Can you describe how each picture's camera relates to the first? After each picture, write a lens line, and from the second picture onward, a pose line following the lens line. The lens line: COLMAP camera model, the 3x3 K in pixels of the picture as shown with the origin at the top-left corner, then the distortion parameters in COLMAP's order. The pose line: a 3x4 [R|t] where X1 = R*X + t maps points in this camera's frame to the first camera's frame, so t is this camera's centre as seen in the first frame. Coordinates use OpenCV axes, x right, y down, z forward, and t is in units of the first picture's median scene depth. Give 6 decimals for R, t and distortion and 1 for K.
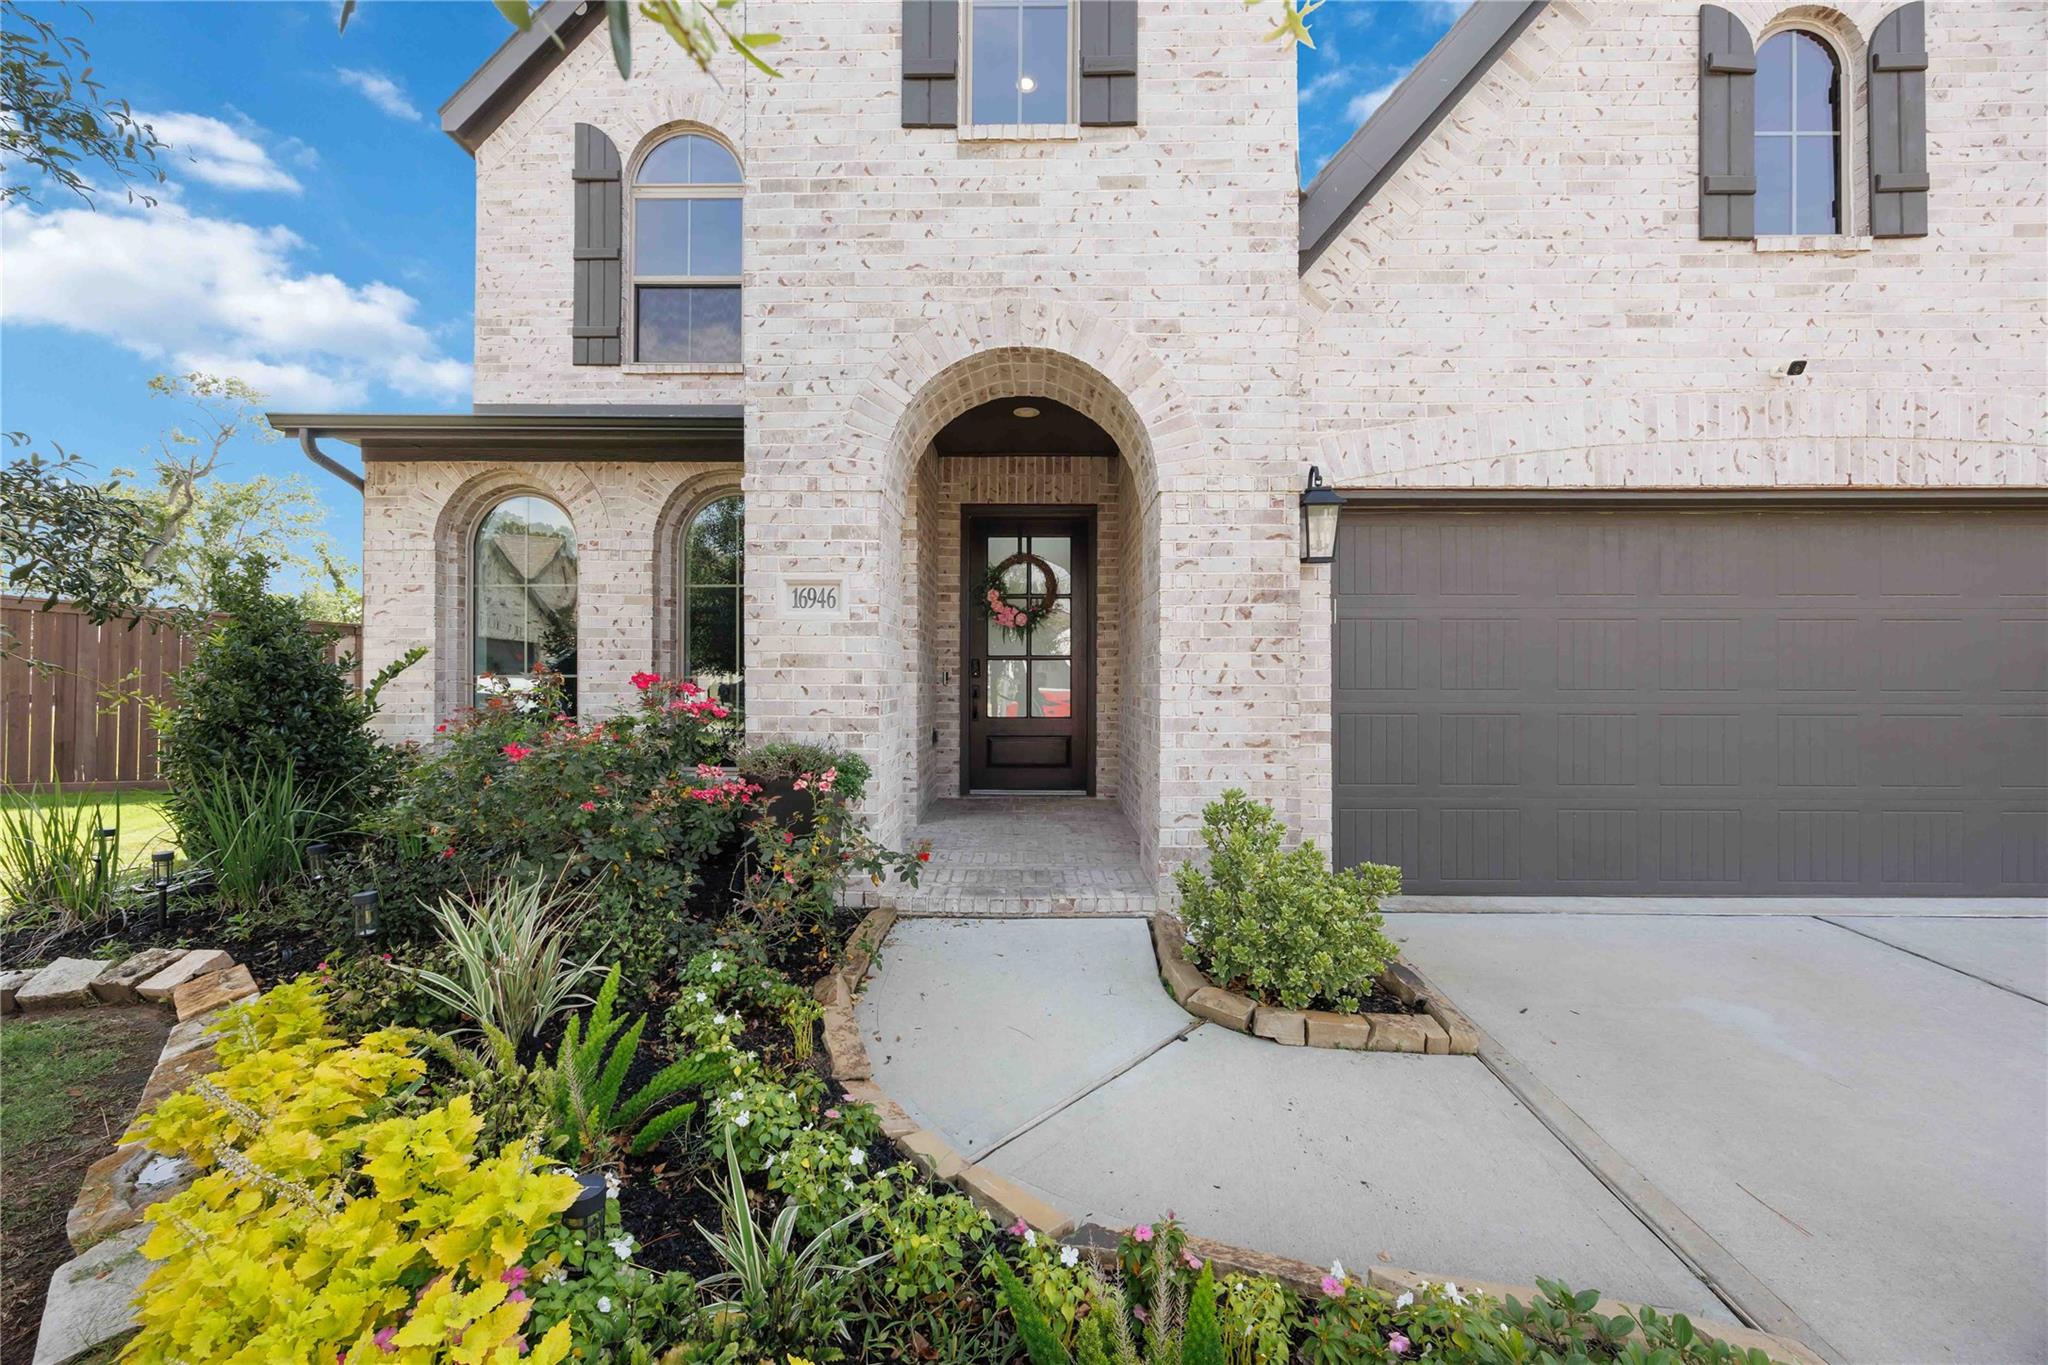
lens RADIAL K [[813.6, 0, 1020.5], [0, 813.6, 561.7], [0, 0, 1]] dist [-0.003822, 0.000110]
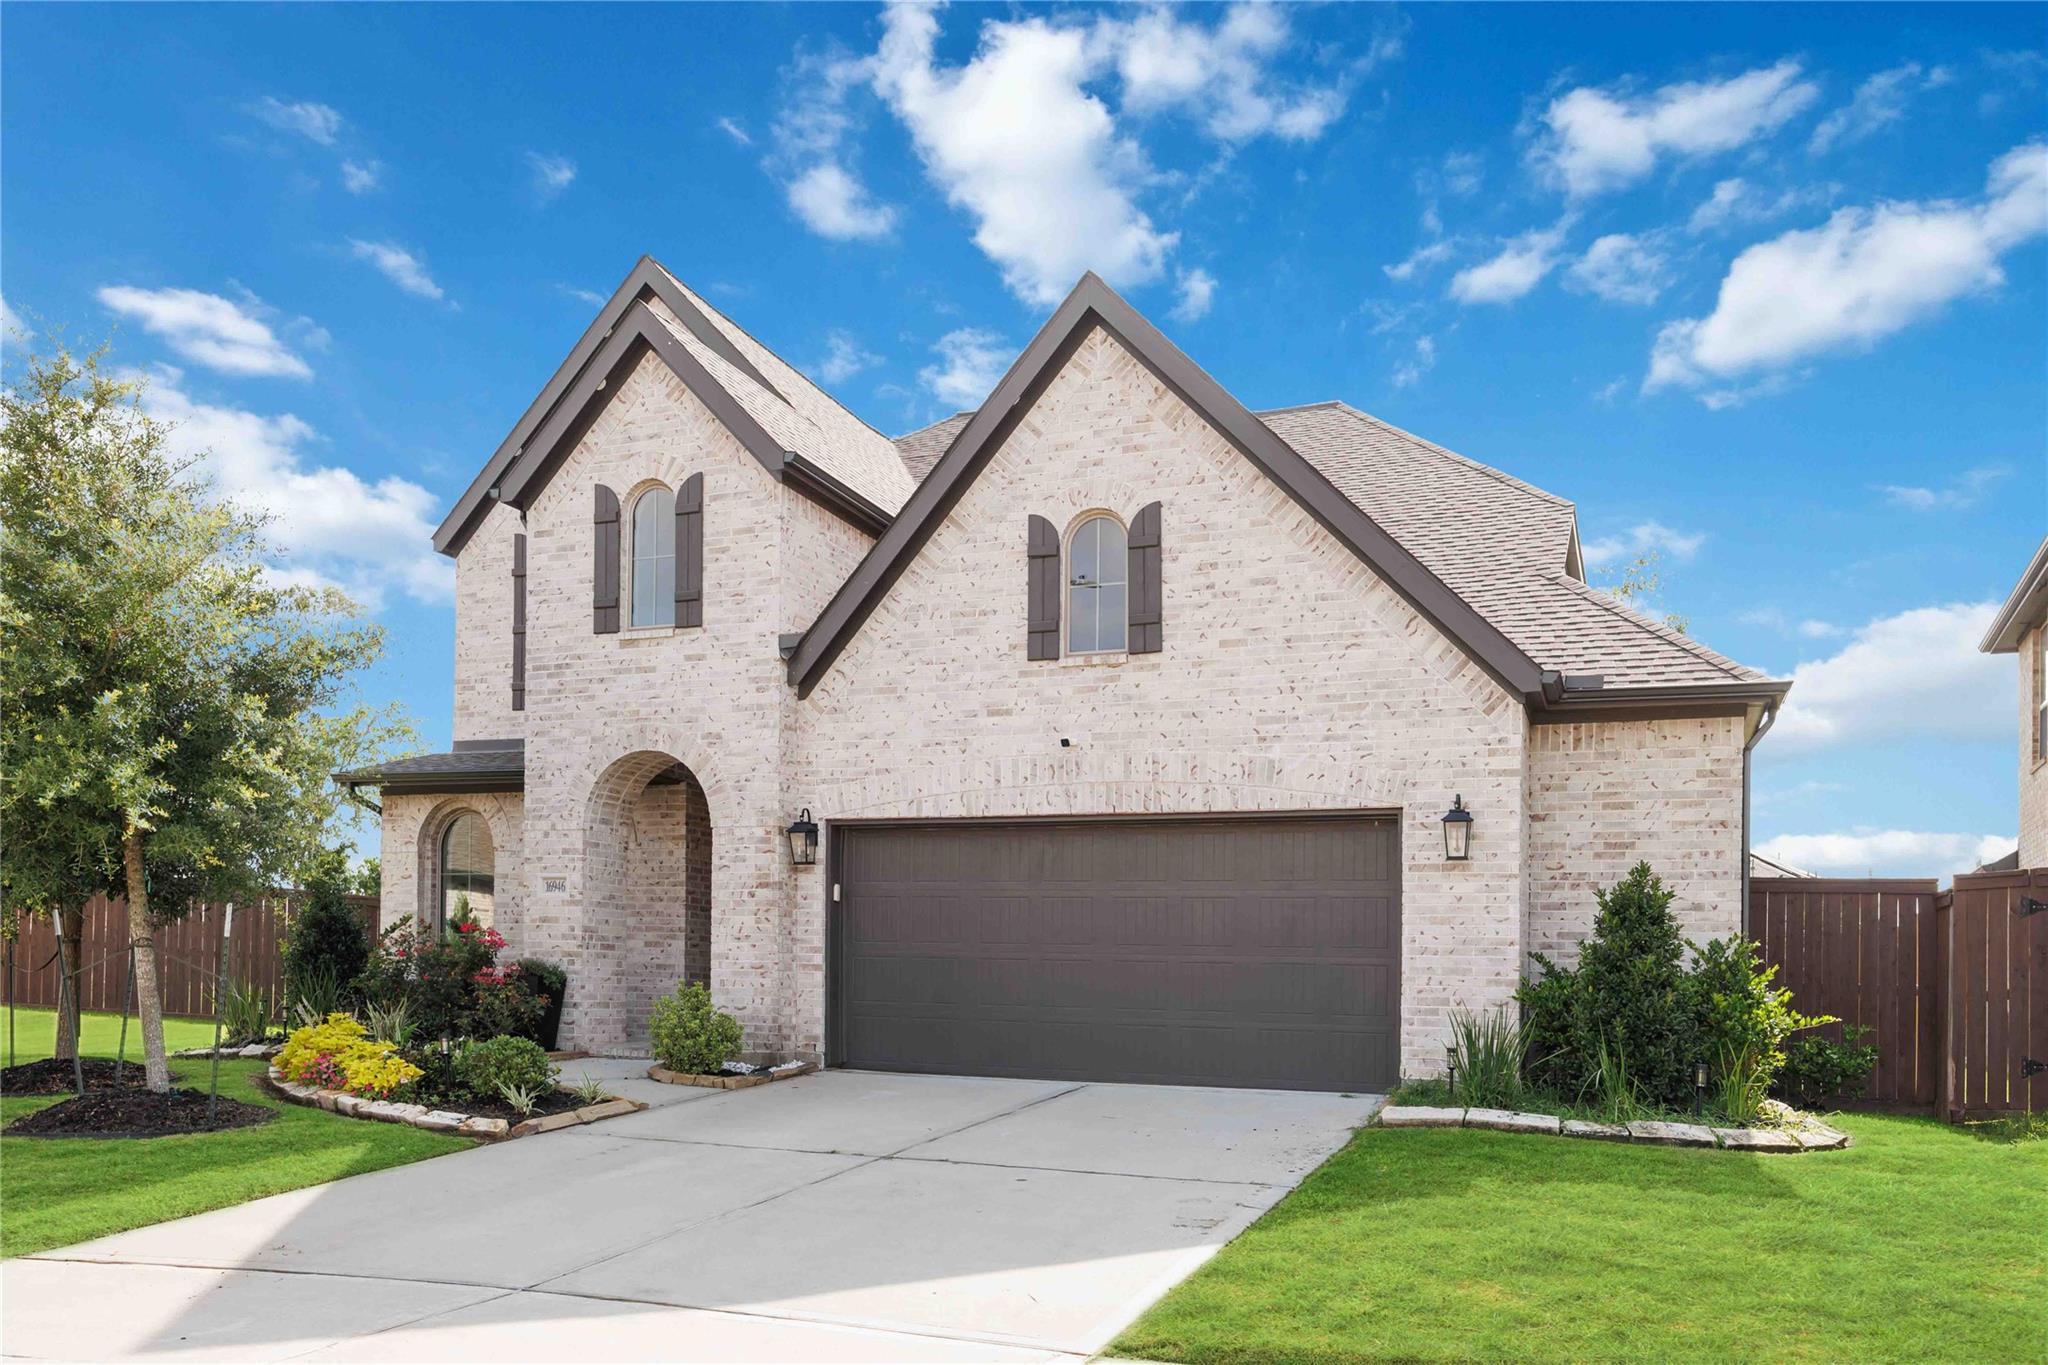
lens RADIAL K [[1499.9, 0, 1023.3], [0, 1499.9, 686.3], [0, 0, 1]] dist [-0.008003, 0.000309]
pose [[0.942261, -0.046697, -0.331607, 1.833022], [0.025499, 0.997360, -0.067992, -0.145322], [0.333907, 0.055611, 0.940964, -1.823034]]
